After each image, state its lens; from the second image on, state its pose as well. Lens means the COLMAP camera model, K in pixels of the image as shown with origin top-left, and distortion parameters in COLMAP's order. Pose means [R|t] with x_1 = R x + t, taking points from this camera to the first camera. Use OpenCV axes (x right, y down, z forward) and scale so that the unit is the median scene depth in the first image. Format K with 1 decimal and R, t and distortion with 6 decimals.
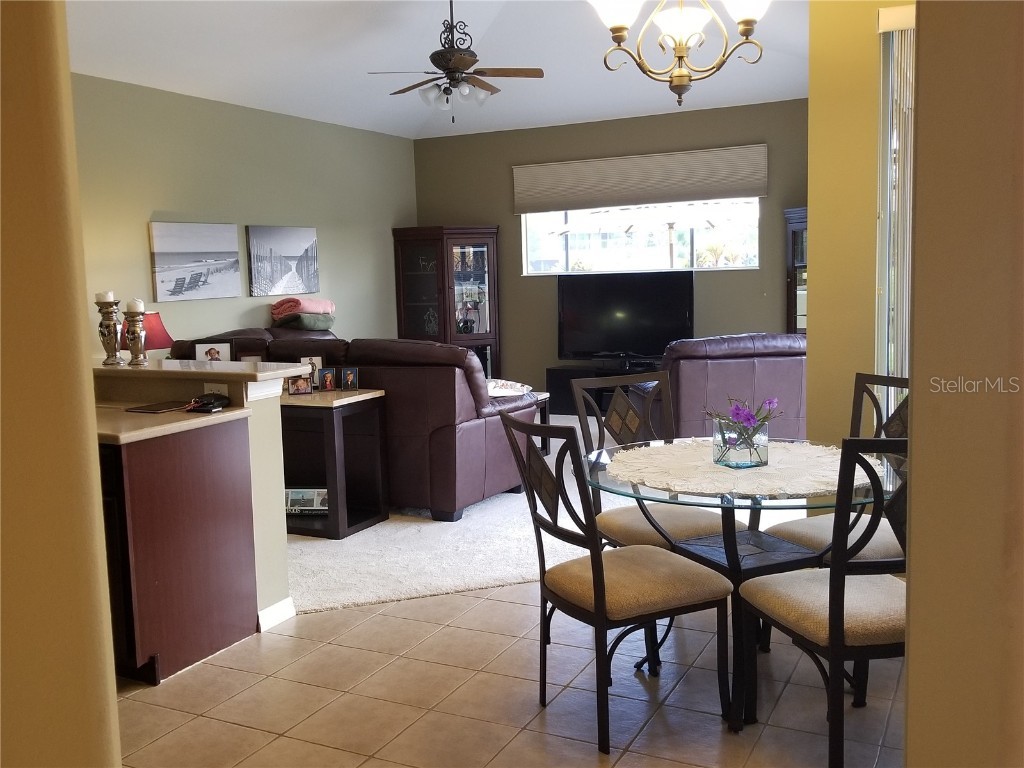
lens RADIAL K [[969.2, 0, 512.2], [0, 969.2, 367.3], [0, 0, 1]] dist [0.096490, -0.155082]
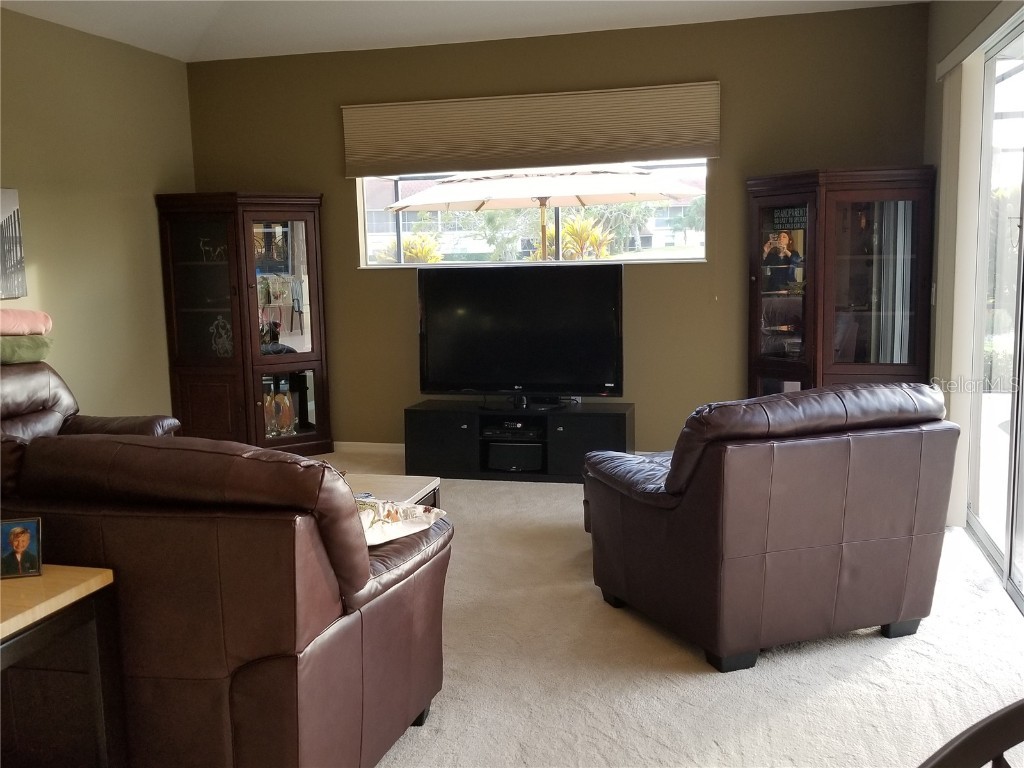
lens RADIAL K [[969.2, 0, 512.2], [0, 969.2, 367.3], [0, 0, 1]] dist [0.096490, -0.155082]
pose [[0.978008, -0.019568, 0.207646, -0.029431], [0.015925, 0.999689, 0.019201, -0.037993], [-0.207957, -0.015472, 0.978015, 0.322076]]
